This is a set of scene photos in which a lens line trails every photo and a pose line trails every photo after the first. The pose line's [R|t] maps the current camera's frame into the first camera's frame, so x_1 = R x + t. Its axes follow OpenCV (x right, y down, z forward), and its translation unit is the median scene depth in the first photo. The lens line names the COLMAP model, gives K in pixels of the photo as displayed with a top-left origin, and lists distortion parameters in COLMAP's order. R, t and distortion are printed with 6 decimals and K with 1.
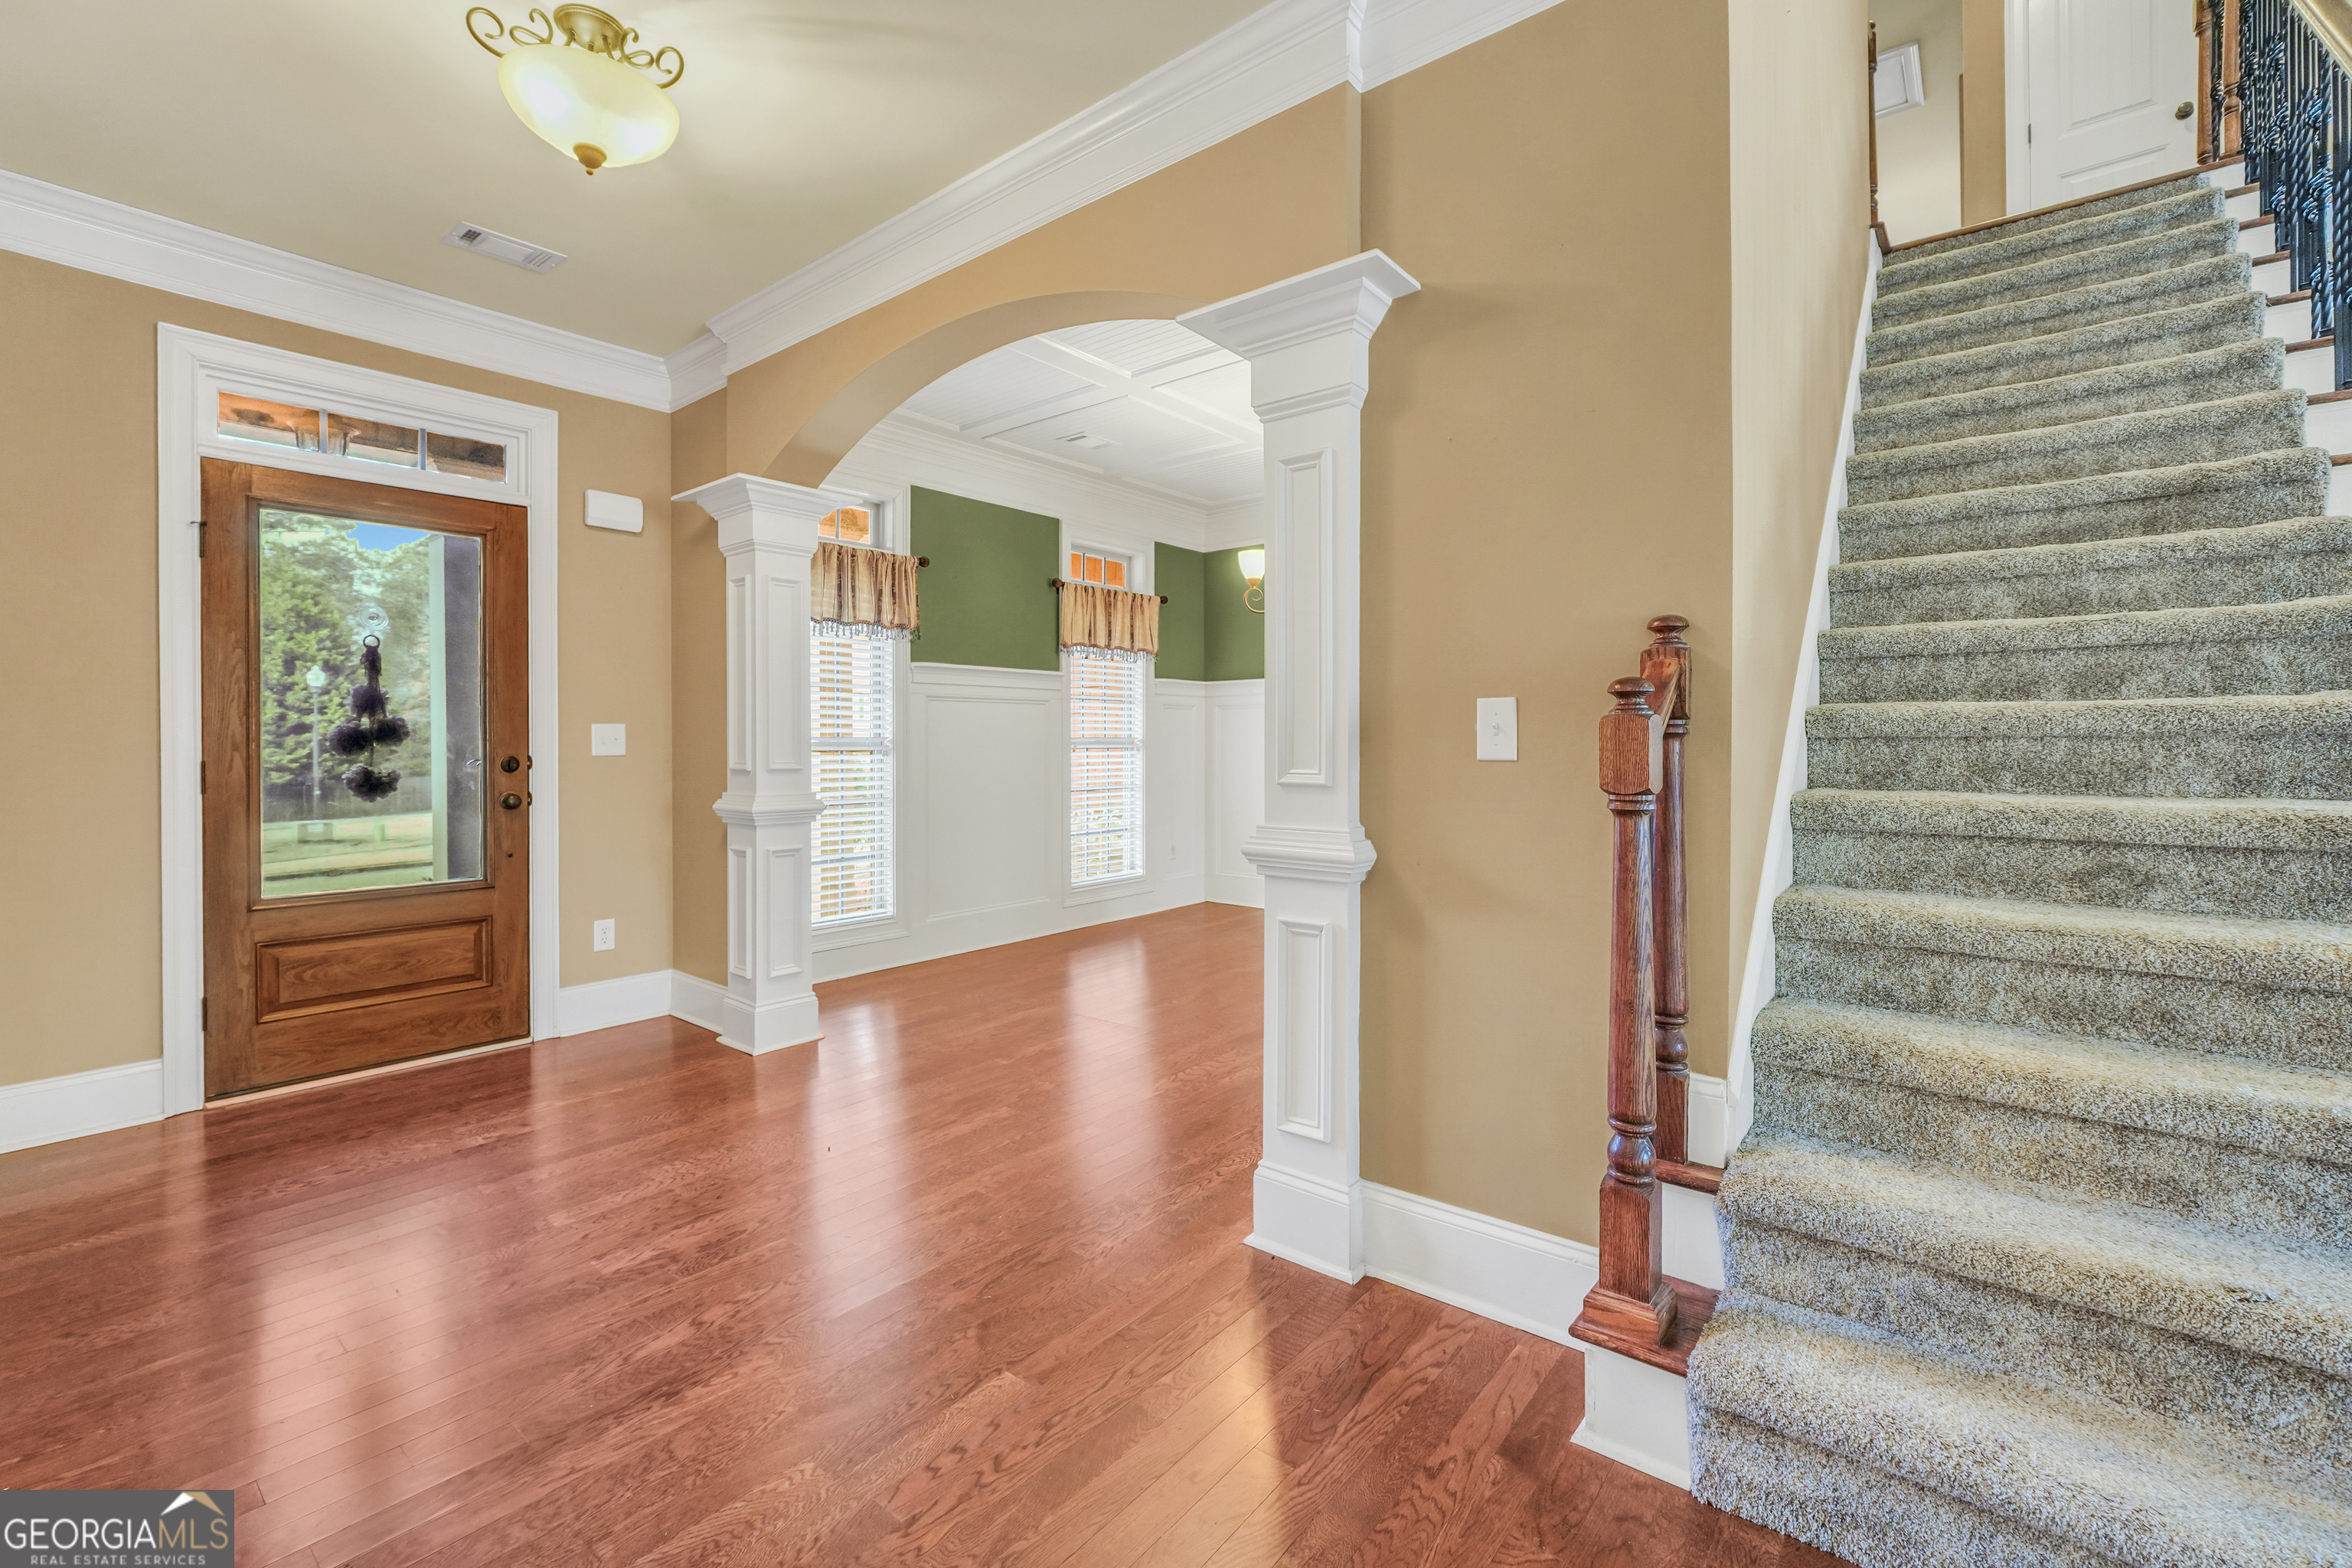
lens RADIAL K [[1006.0, 0, 1177.0], [0, 1006.0, 759.9], [0, 0, 1]] dist [-0.009007, 0.000292]
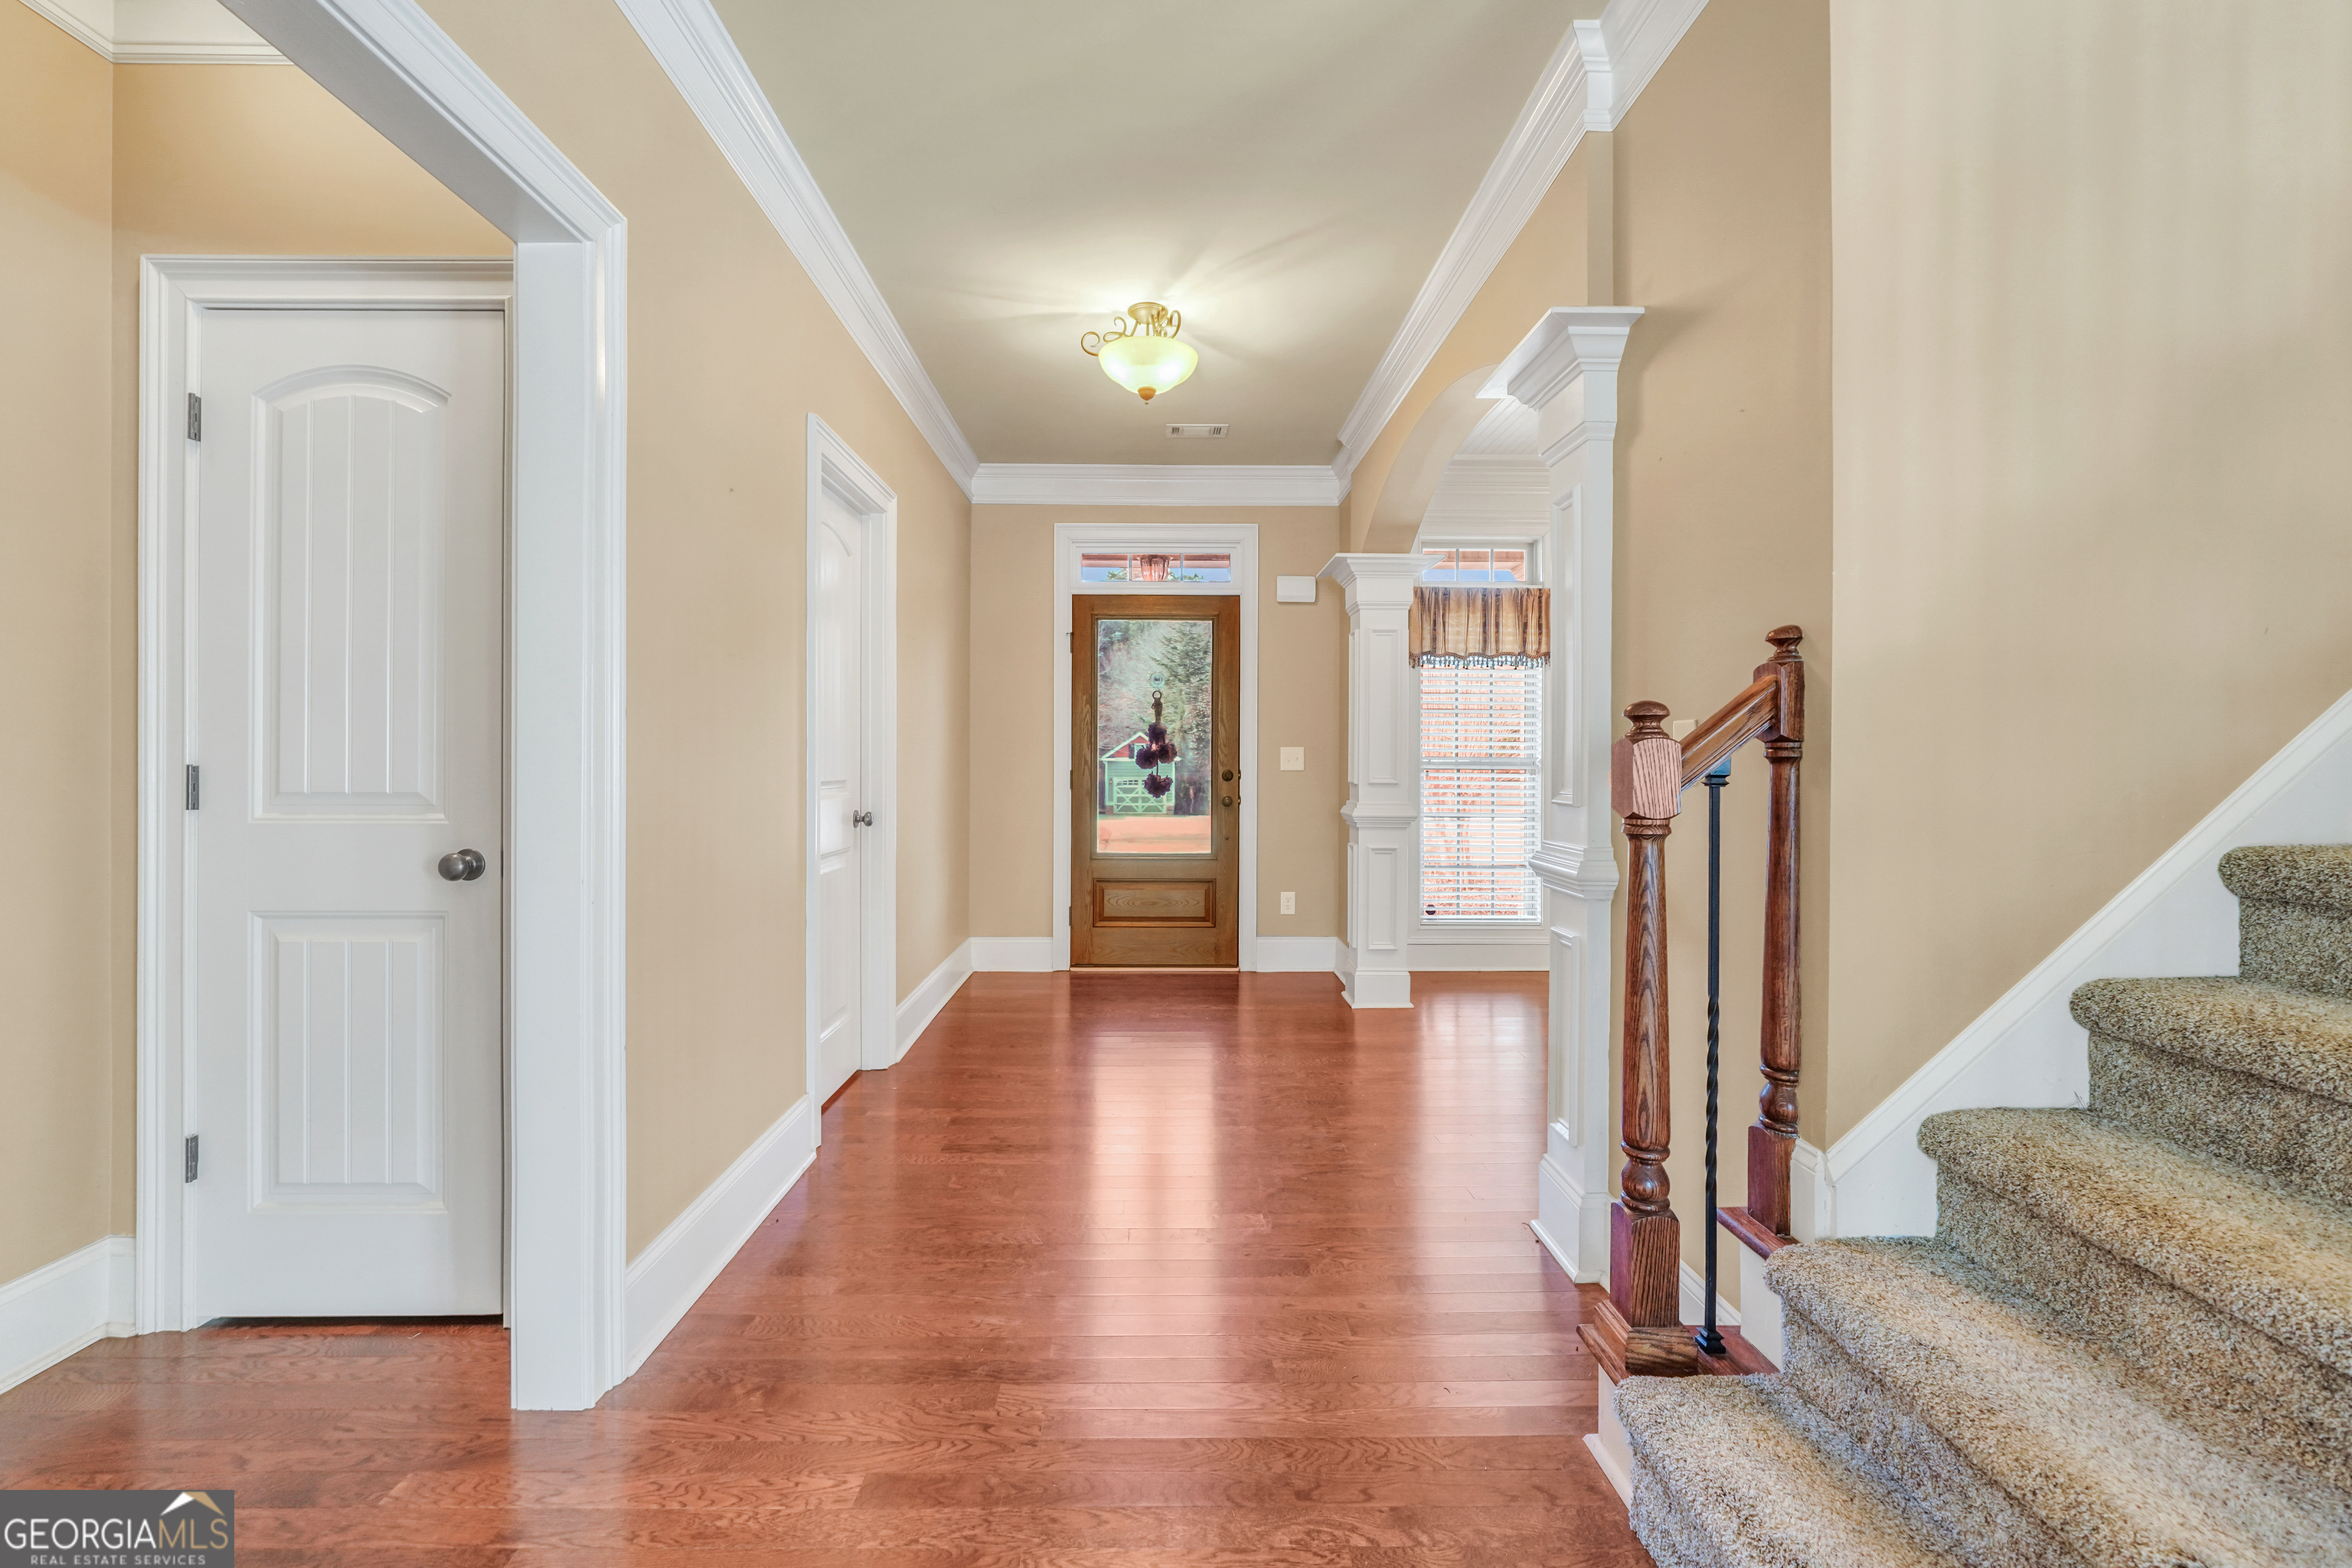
lens RADIAL K [[1014.5, 0, 1173.7], [0, 1014.5, 777.0], [0, 0, 1]] dist [-0.004148, 0.000419]
pose [[0.646619, 0.018841, -0.762581, 0.406601], [-0.020925, 0.999757, 0.006958, -0.001871], [0.762526, 0.011458, 0.646856, -0.003781]]
